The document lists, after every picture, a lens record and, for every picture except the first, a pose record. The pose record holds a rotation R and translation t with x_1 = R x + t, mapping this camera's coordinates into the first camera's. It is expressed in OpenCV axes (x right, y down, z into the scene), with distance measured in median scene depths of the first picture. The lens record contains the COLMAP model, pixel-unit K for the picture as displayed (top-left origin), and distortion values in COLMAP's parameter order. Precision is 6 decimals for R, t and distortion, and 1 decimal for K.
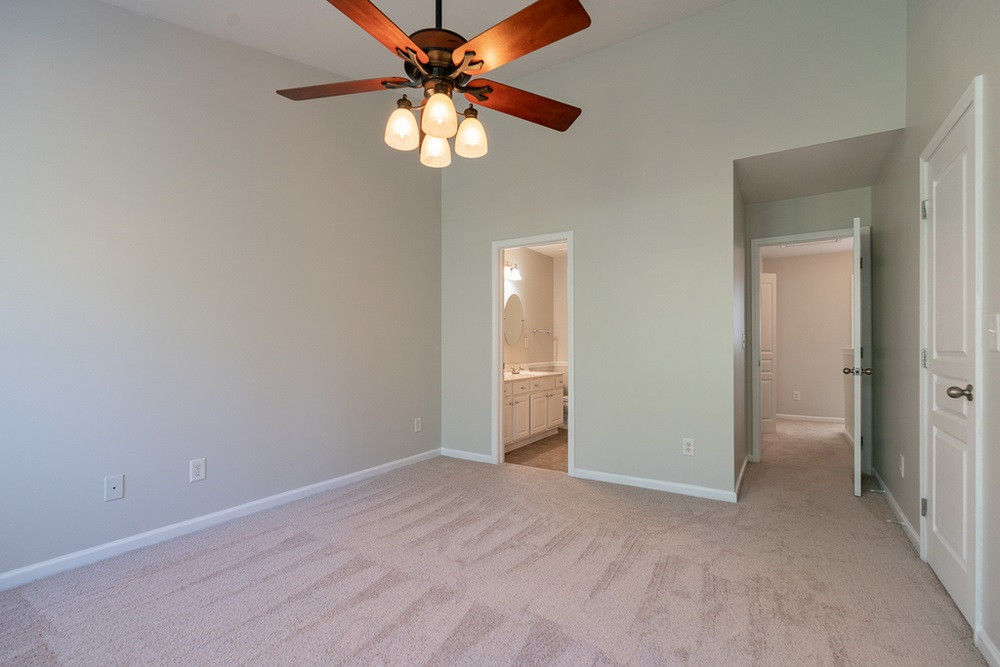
lens RADIAL K [[455.8, 0, 466.5], [0, 455.8, 337.6], [0, 0, 1]] dist [-0.002787, -0.000149]
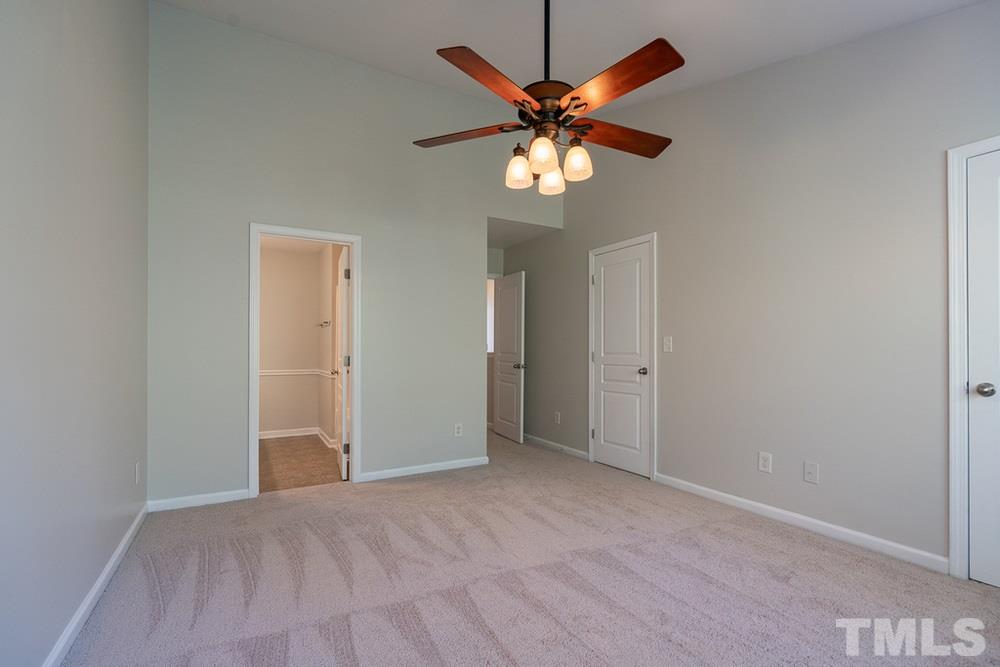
lens RADIAL K [[470.8, 0, 503.7], [0, 470.8, 337.7], [0, 0, 1]] dist [-0.002730, 0.000000]
pose [[0.440935, 0.024226, 0.897212, -0.839312], [-0.012385, 0.999705, -0.020907, 0.011543], [-0.897454, -0.001893, 0.441104, 0.402567]]
